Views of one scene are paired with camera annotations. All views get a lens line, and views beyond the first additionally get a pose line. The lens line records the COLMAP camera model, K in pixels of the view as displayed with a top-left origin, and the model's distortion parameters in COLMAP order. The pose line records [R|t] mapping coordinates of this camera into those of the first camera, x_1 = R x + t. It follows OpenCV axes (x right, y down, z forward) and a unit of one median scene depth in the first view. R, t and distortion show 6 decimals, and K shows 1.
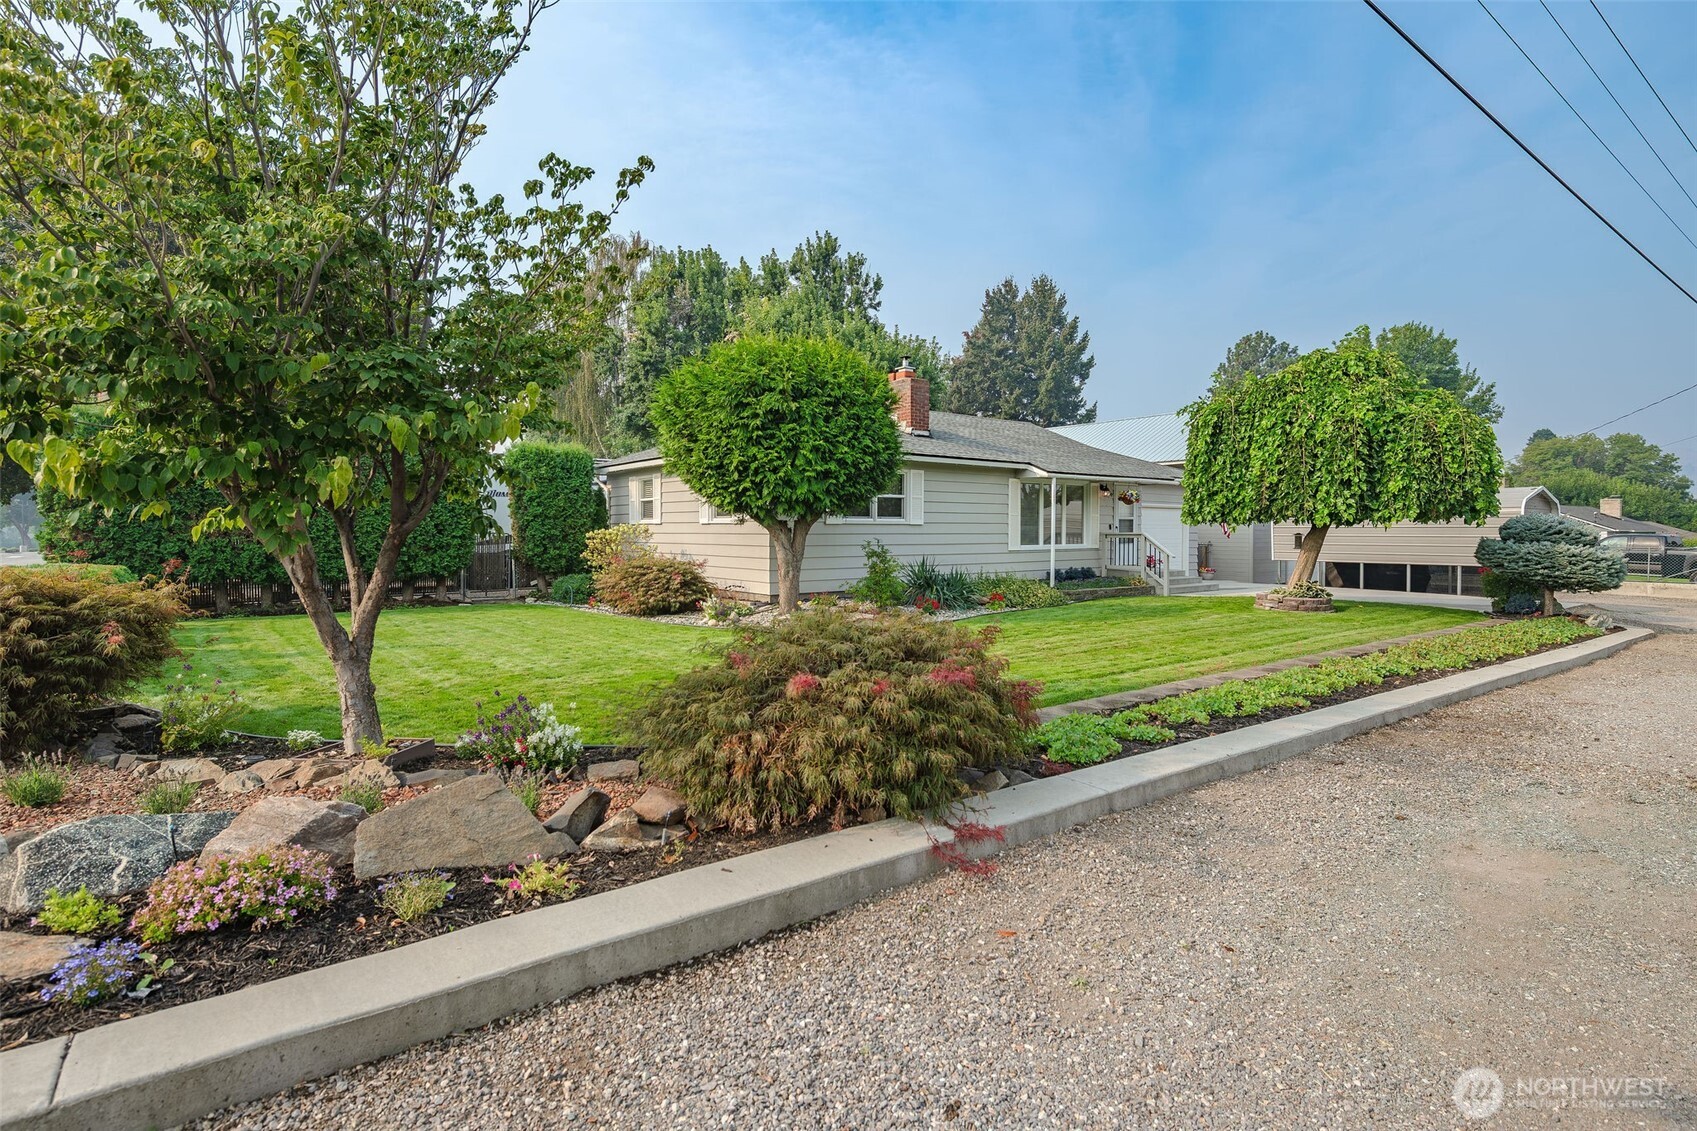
lens RADIAL K [[819.1, 0, 823.6], [0, 819.1, 535.8], [0, 0, 1]] dist [0.003645, 0.000152]
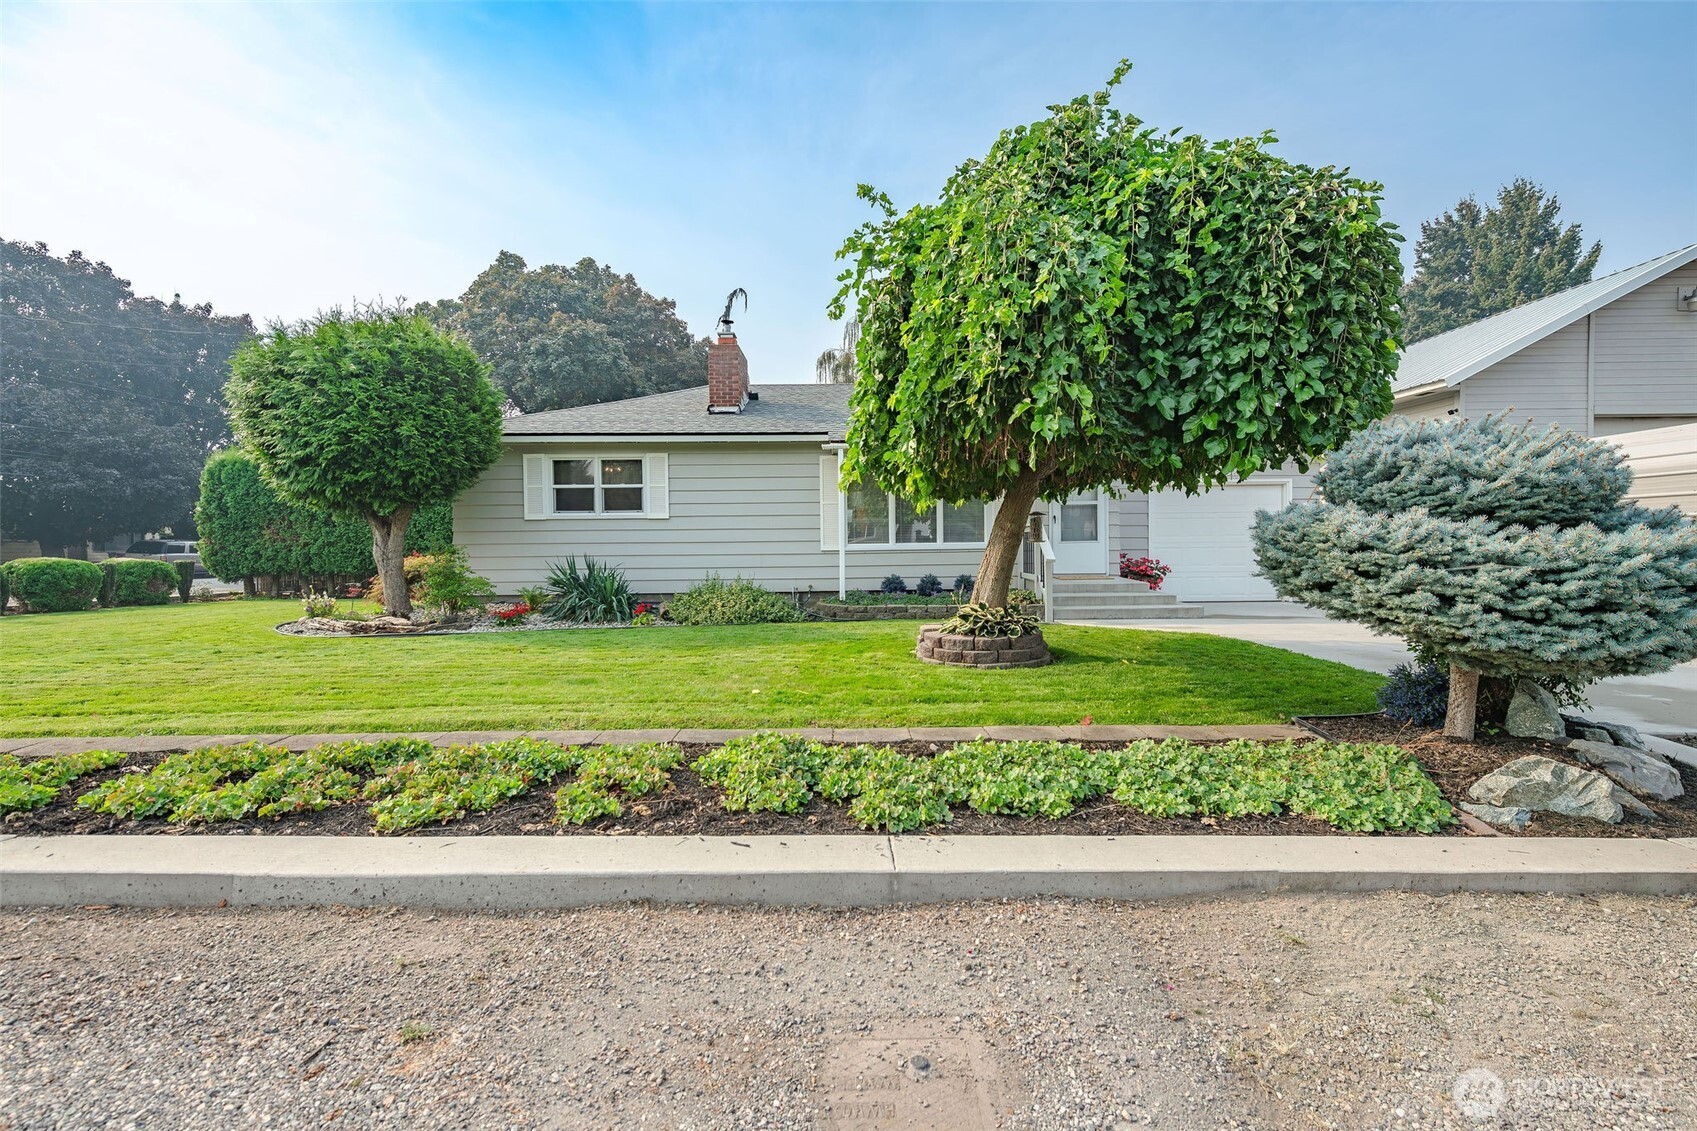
lens RADIAL K [[727.4, 0, 851.2], [0, 727.4, 552.9], [0, 0, 1]] dist [0.001170, -0.000379]
pose [[0.805643, -0.003440, -0.592391, 0.609054], [0.007726, 0.999959, 0.004701, 0.016269], [0.592350, -0.008364, 0.805637, 0.450979]]
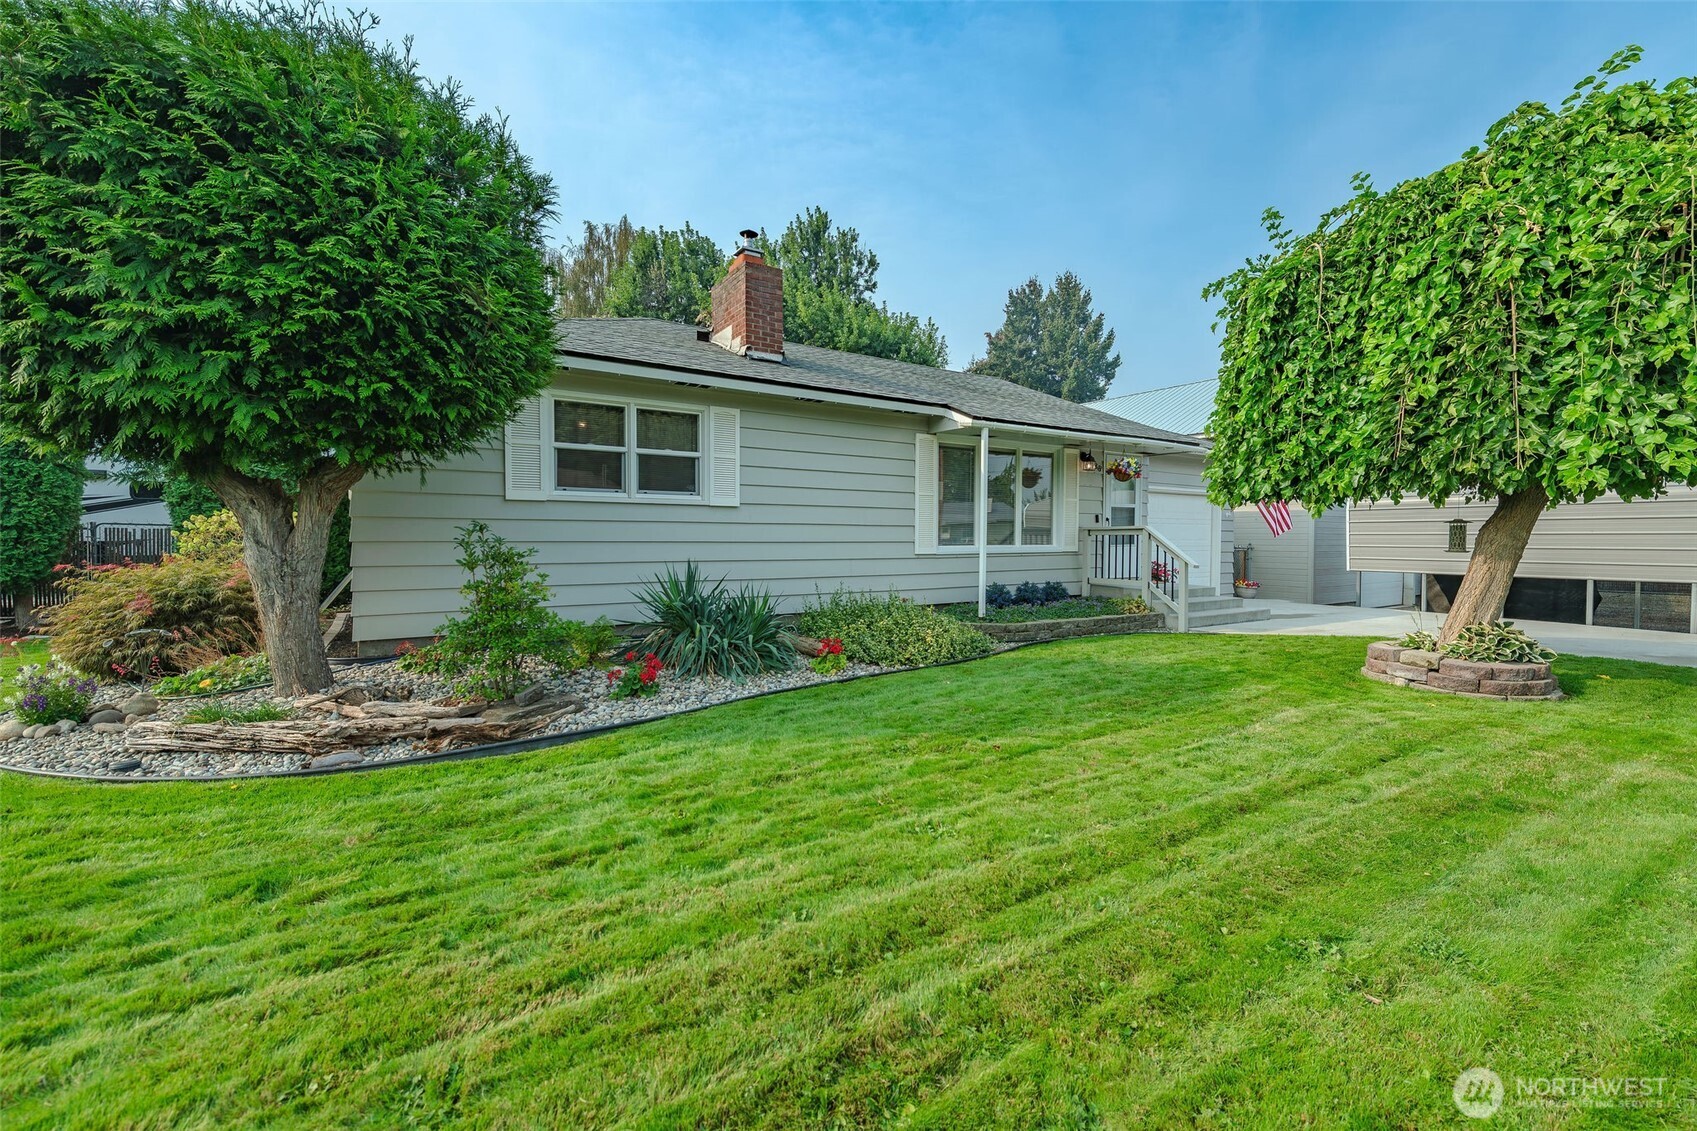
lens RADIAL K [[727.4, 0, 851.2], [0, 727.4, 552.9], [0, 0, 1]] dist [0.001170, -0.000379]
pose [[0.998866, 0.004425, -0.047395, 0.192910], [-0.003761, 0.999894, 0.014085, 0.009311], [0.047452, -0.013890, 0.998777, 0.439886]]
